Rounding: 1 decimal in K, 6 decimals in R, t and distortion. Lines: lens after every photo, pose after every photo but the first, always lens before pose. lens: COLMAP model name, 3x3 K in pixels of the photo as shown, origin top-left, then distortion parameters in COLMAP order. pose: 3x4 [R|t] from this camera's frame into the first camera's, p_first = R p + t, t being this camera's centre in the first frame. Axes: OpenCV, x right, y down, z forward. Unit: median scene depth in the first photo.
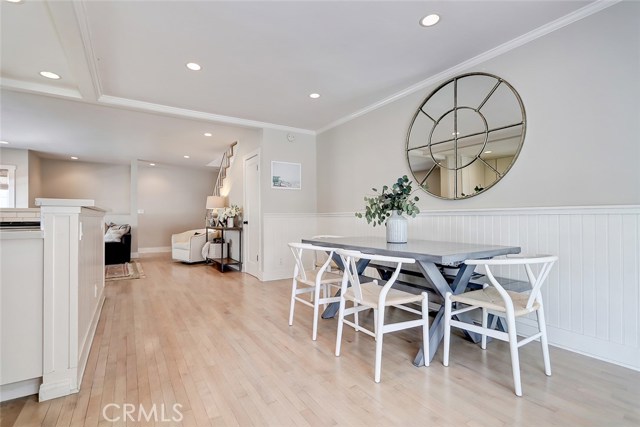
lens RADIAL K [[299.8, 0, 314.0], [0, 299.8, 209.1], [0, 0, 1]] dist [-0.001115, -0.000142]
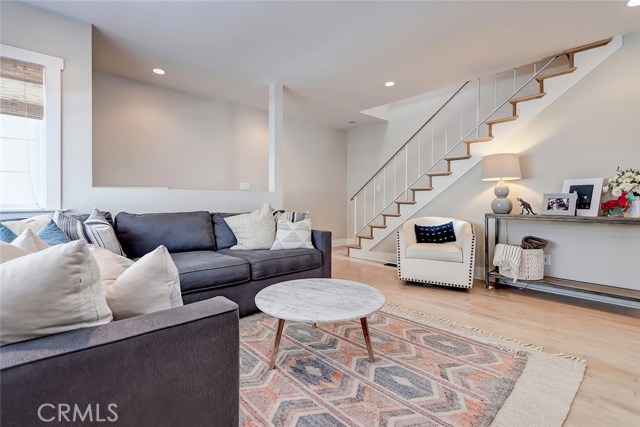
lens RADIAL K [[294.7, 0, 320.5], [0, 294.7, 199.0], [0, 0, 1]] dist [0.016050, 0.000065]
pose [[0.978848, 0.012519, 0.204204, -0.752558], [-0.016956, 0.999656, 0.019993, 0.021997], [-0.203884, -0.023033, 0.978724, 0.554722]]
